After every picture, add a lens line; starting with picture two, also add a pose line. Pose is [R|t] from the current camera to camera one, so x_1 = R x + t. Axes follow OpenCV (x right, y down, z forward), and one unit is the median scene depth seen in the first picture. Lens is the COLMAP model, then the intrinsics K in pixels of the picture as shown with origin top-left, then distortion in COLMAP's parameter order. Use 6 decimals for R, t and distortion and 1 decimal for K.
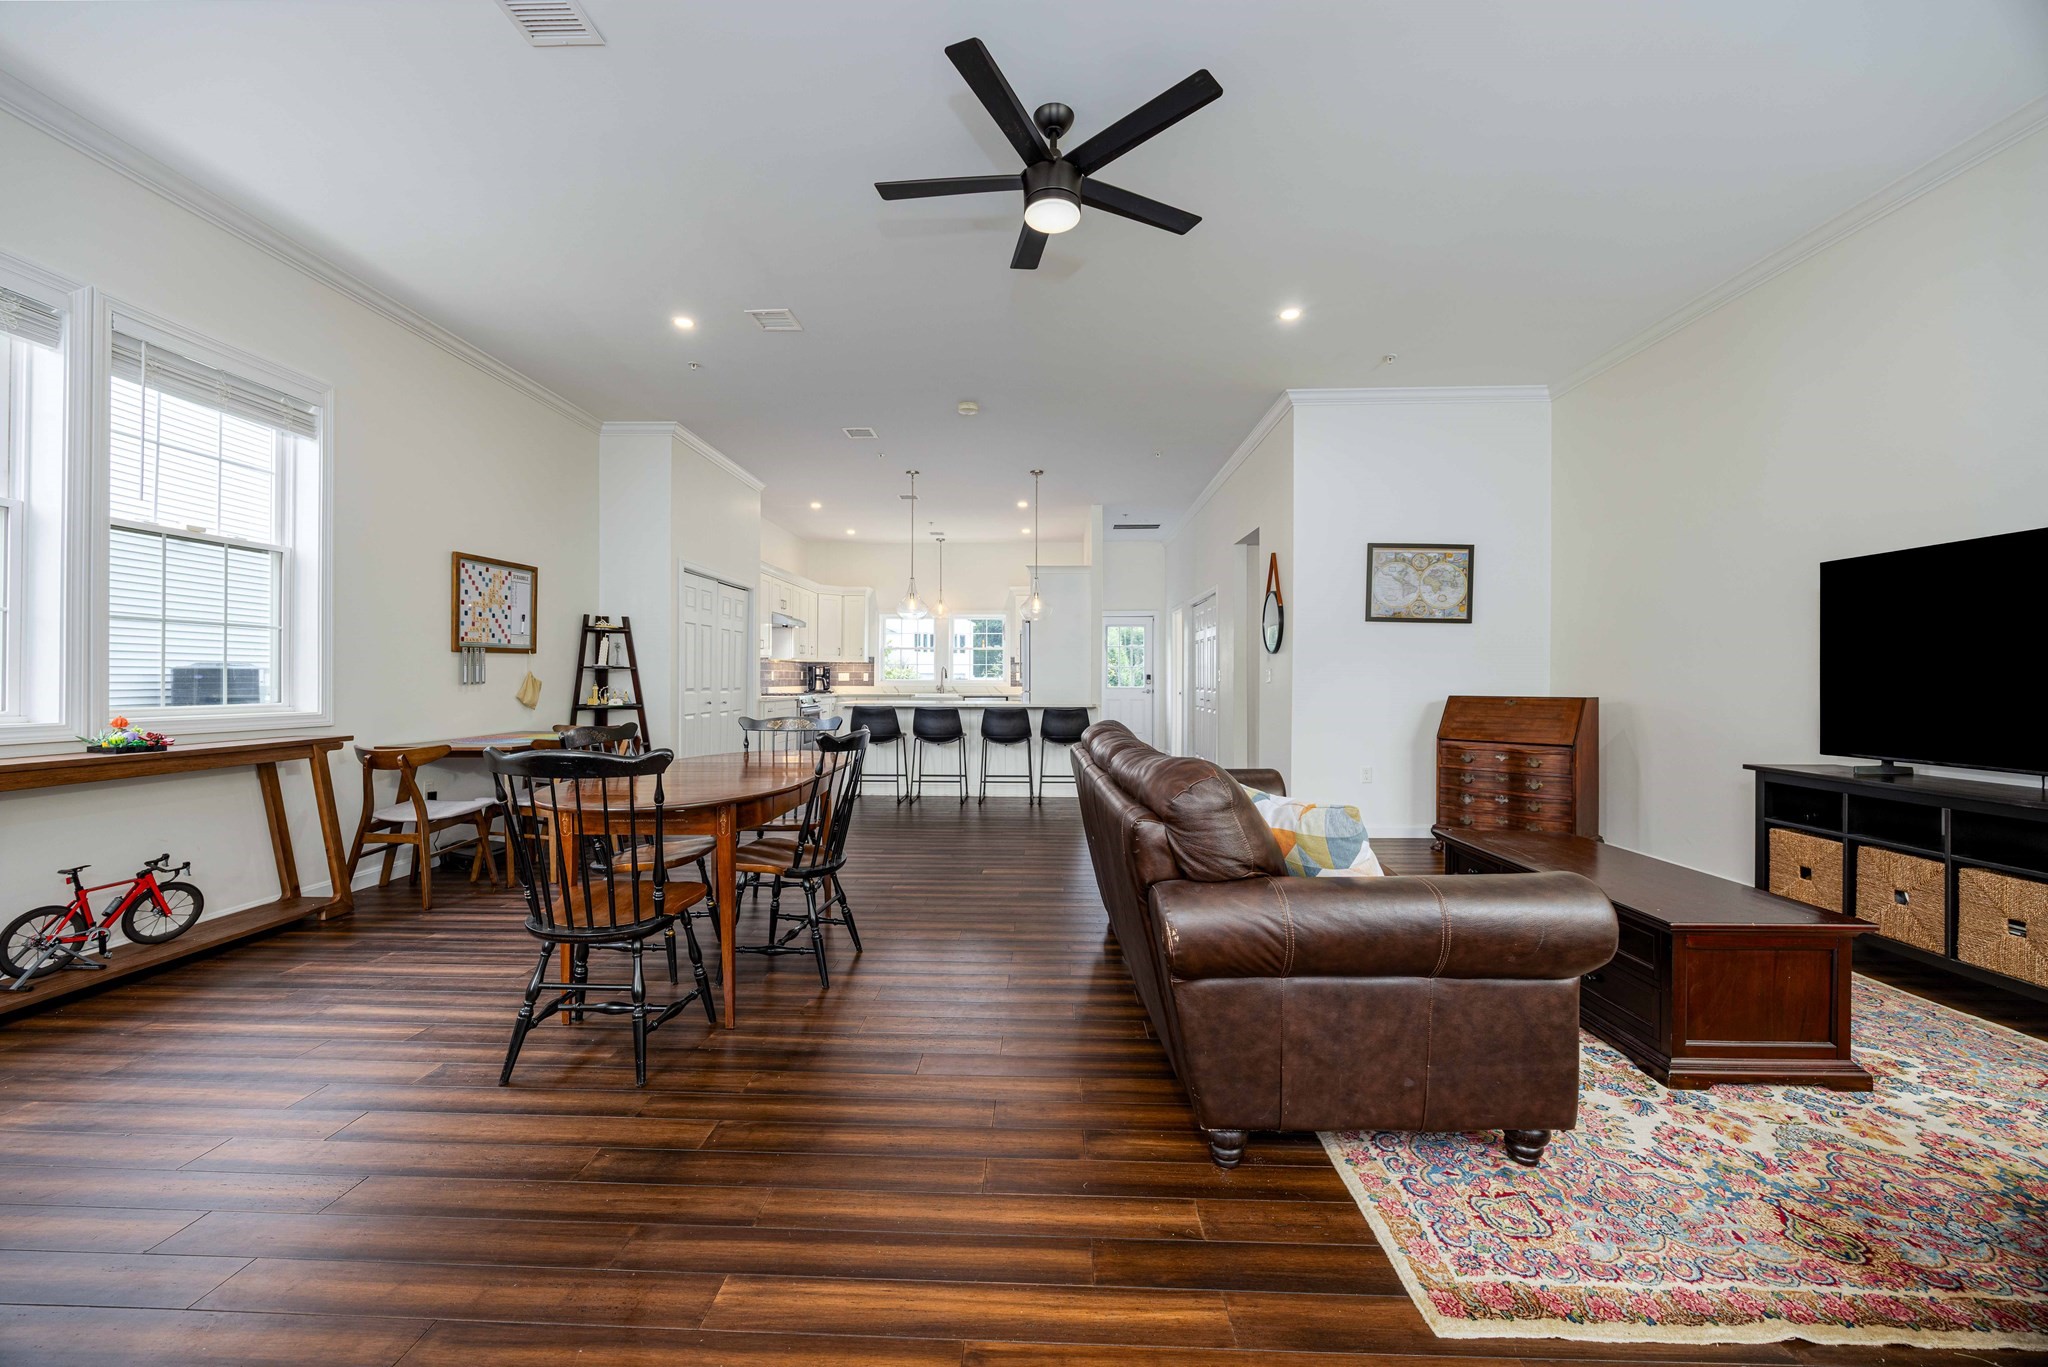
lens RADIAL K [[774.1, 0, 1024.0], [0, 774.1, 683.5], [0, 0, 1]] dist [-0.000851, -0.000510]
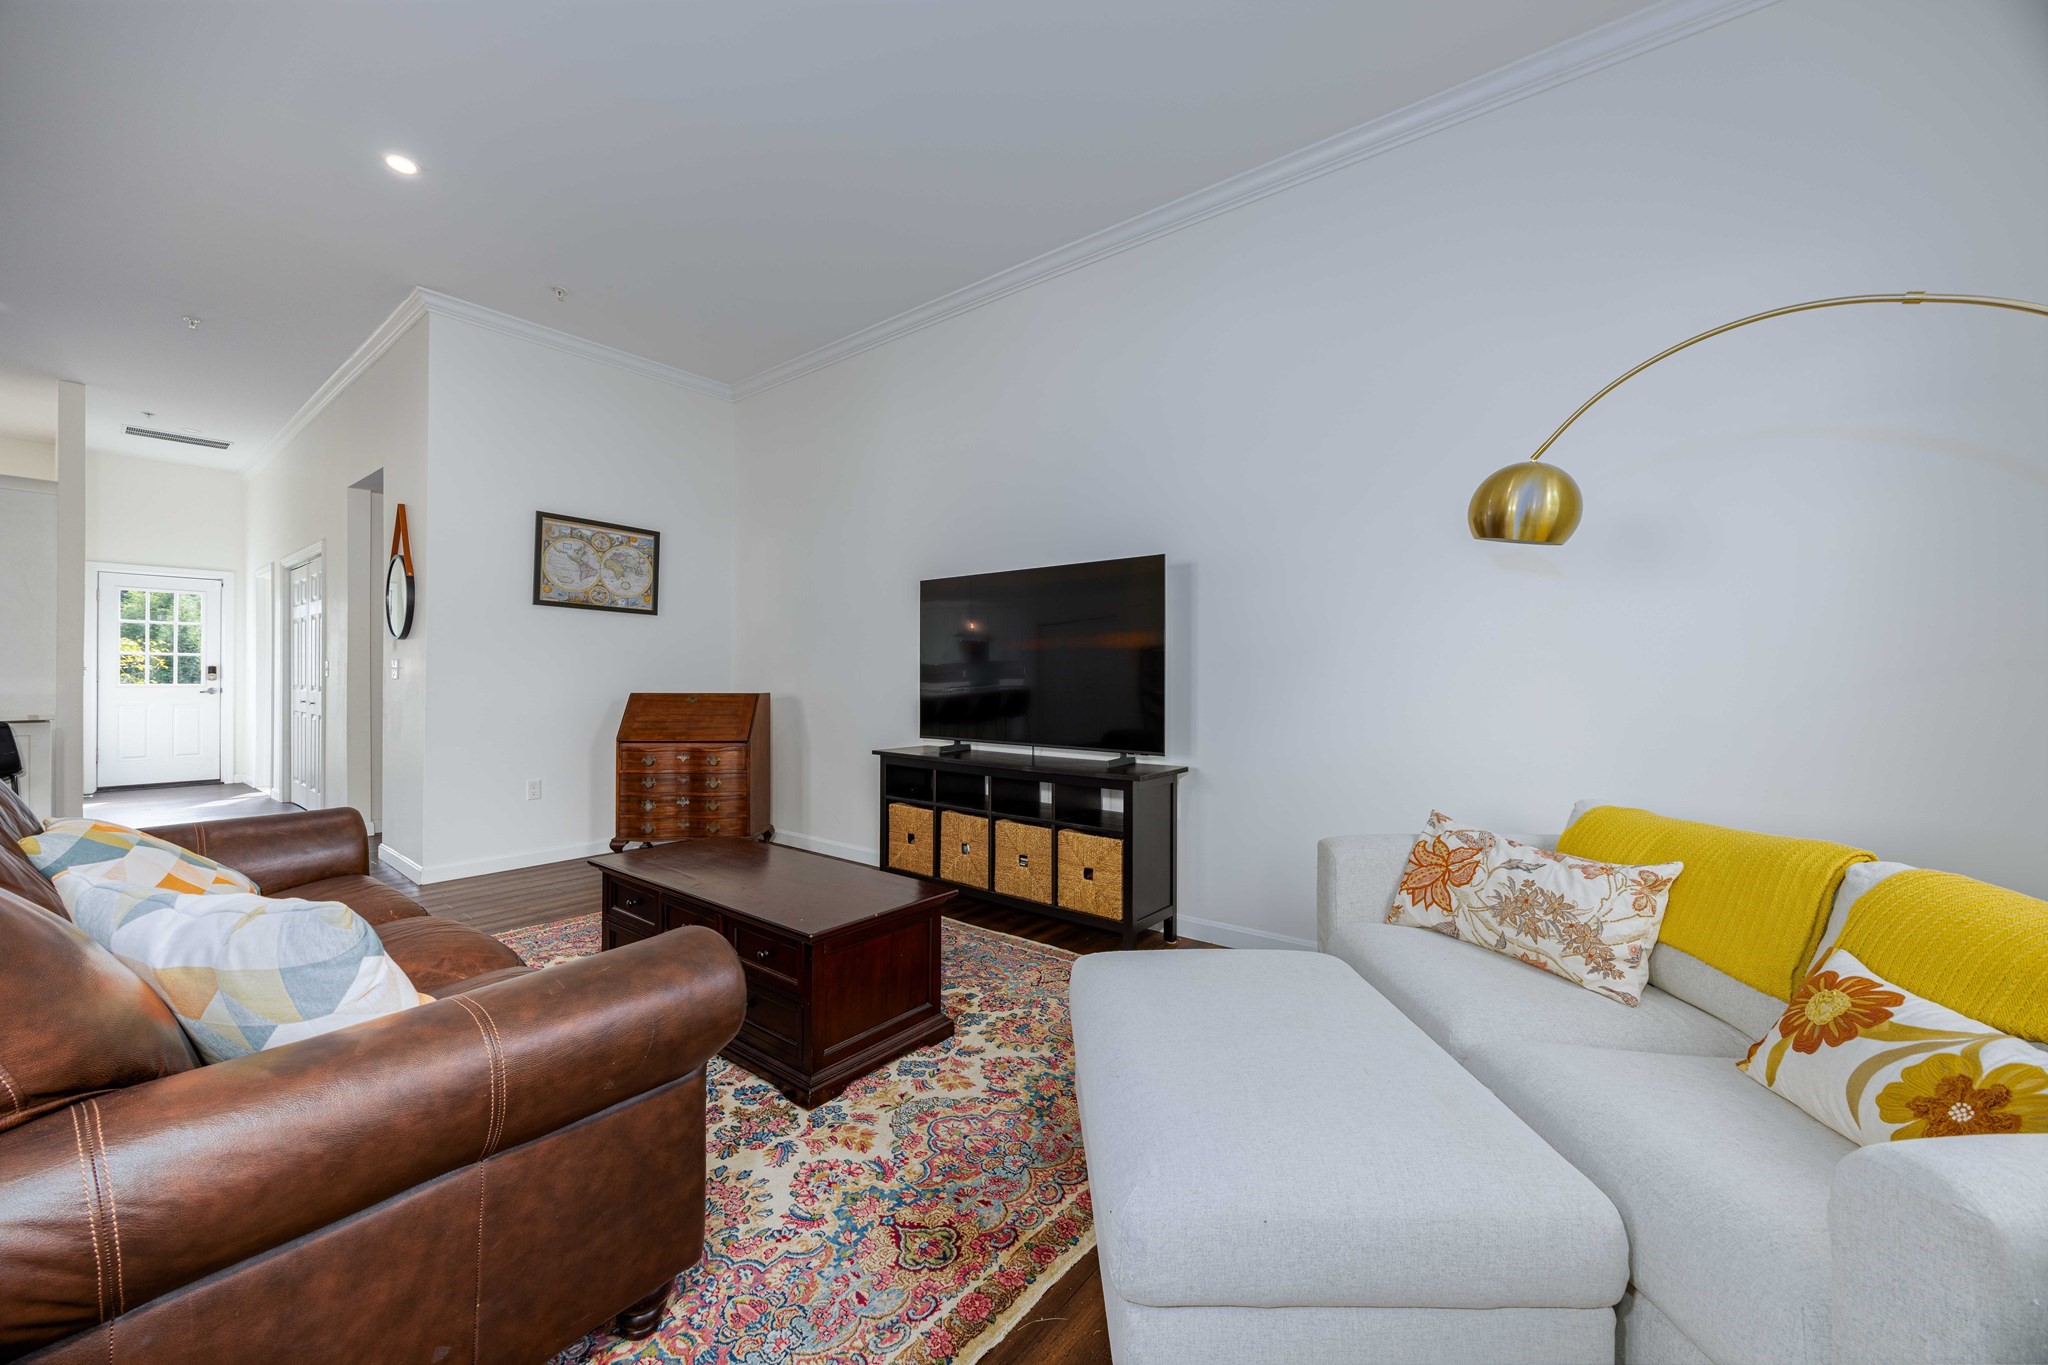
lens RADIAL K [[774.1, 0, 1024.0], [0, 774.1, 682.5], [0, 0, 1]] dist [-0.000851, -0.000510]
pose [[0.591857, -0.003401, 0.806036, 0.235636], [-0.000297, 0.999990, 0.004437, -0.001965], [-0.806043, -0.002865, 0.591850, 0.237727]]
